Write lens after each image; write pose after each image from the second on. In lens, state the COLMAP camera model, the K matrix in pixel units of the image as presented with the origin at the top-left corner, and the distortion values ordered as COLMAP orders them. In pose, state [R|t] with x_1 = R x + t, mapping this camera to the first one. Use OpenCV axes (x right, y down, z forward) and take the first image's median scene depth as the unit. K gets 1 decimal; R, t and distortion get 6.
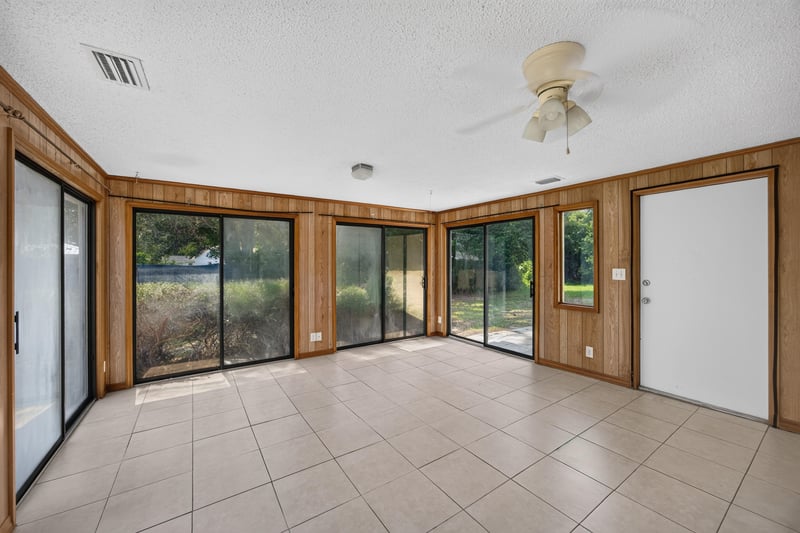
lens RADIAL K [[307.1, 0, 397.7], [0, 307.1, 261.3], [0, 0, 1]] dist [-0.001602, 0.000367]
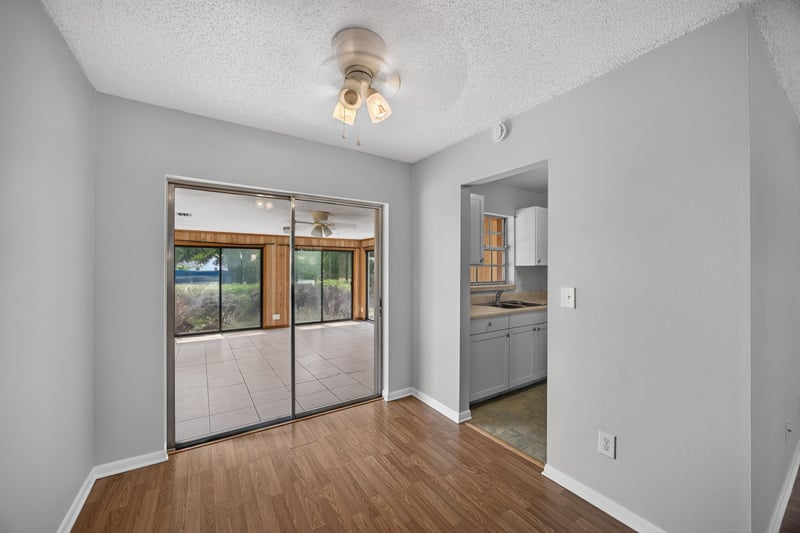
lens RADIAL K [[308.4, 0, 400.0], [0, 308.4, 266.5], [0, 0, 1]] dist [-0.001604, 0.000030]
pose [[0.999921, 0.004363, -0.011762, 0.443556], [-0.004348, 0.999990, 0.001330, -0.038411], [0.011767, -0.001279, 0.999930, -0.706165]]
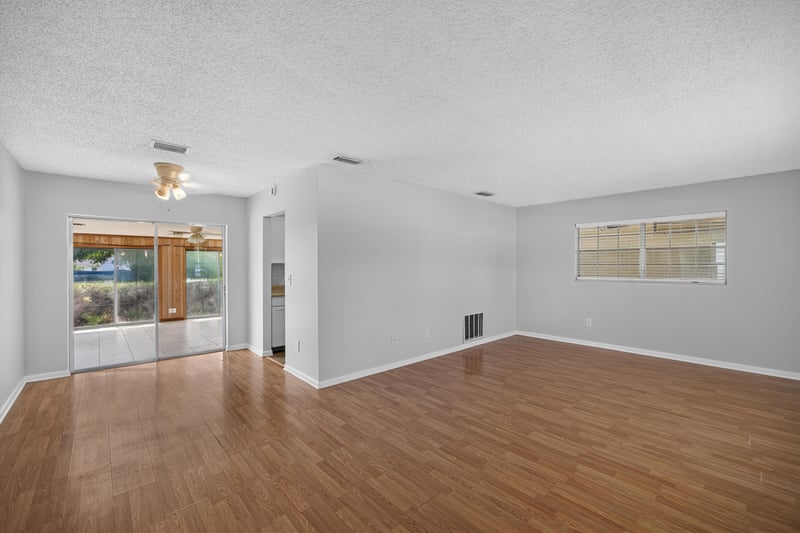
lens RADIAL K [[335.1, 0, 403.8], [0, 335.1, 266.4], [0, 0, 1]] dist [-0.001474, 0.000087]
pose [[0.988649, -0.003491, 0.150200, 0.849367], [0.002019, 0.999948, 0.009951, -0.046424], [-0.150227, -0.009534, 0.988606, -1.276252]]
